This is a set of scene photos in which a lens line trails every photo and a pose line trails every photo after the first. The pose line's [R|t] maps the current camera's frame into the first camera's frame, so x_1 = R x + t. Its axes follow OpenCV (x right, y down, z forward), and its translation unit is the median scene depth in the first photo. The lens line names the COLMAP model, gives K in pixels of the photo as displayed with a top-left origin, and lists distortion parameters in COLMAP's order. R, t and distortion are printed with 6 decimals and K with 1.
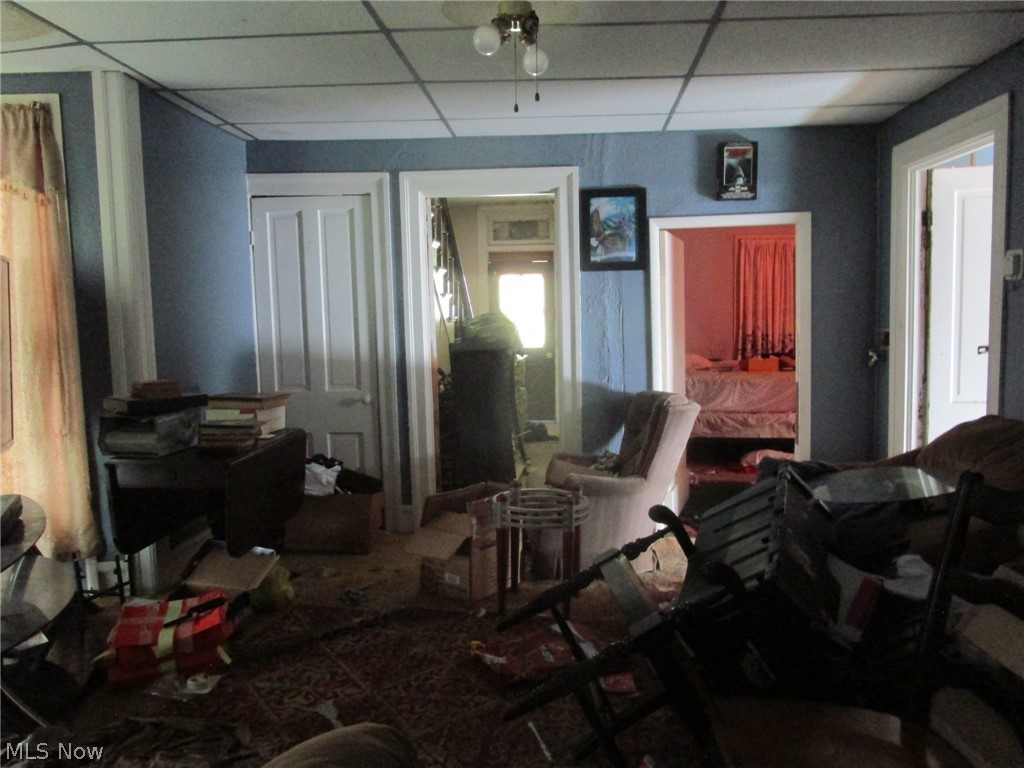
lens RADIAL K [[725.9, 0, 508.6], [0, 725.9, 388.1], [0, 0, 1]] dist [-0.035856, 0.008799]
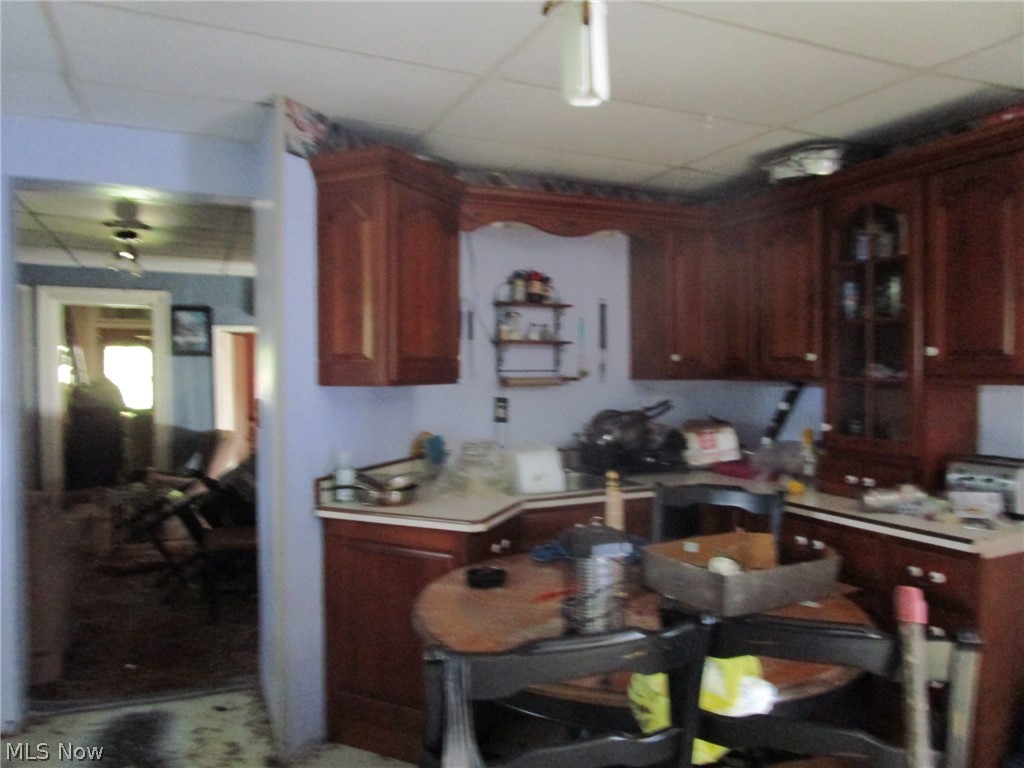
lens RADIAL K [[725.9, 0, 508.6], [0, 725.9, 388.1], [0, 0, 1]] dist [-0.035856, 0.008799]
pose [[0.873111, 0.014408, 0.487308, -0.019462], [0.029308, 0.996204, -0.081965, 0.057591], [-0.486640, 0.085846, 0.869375, -0.706090]]
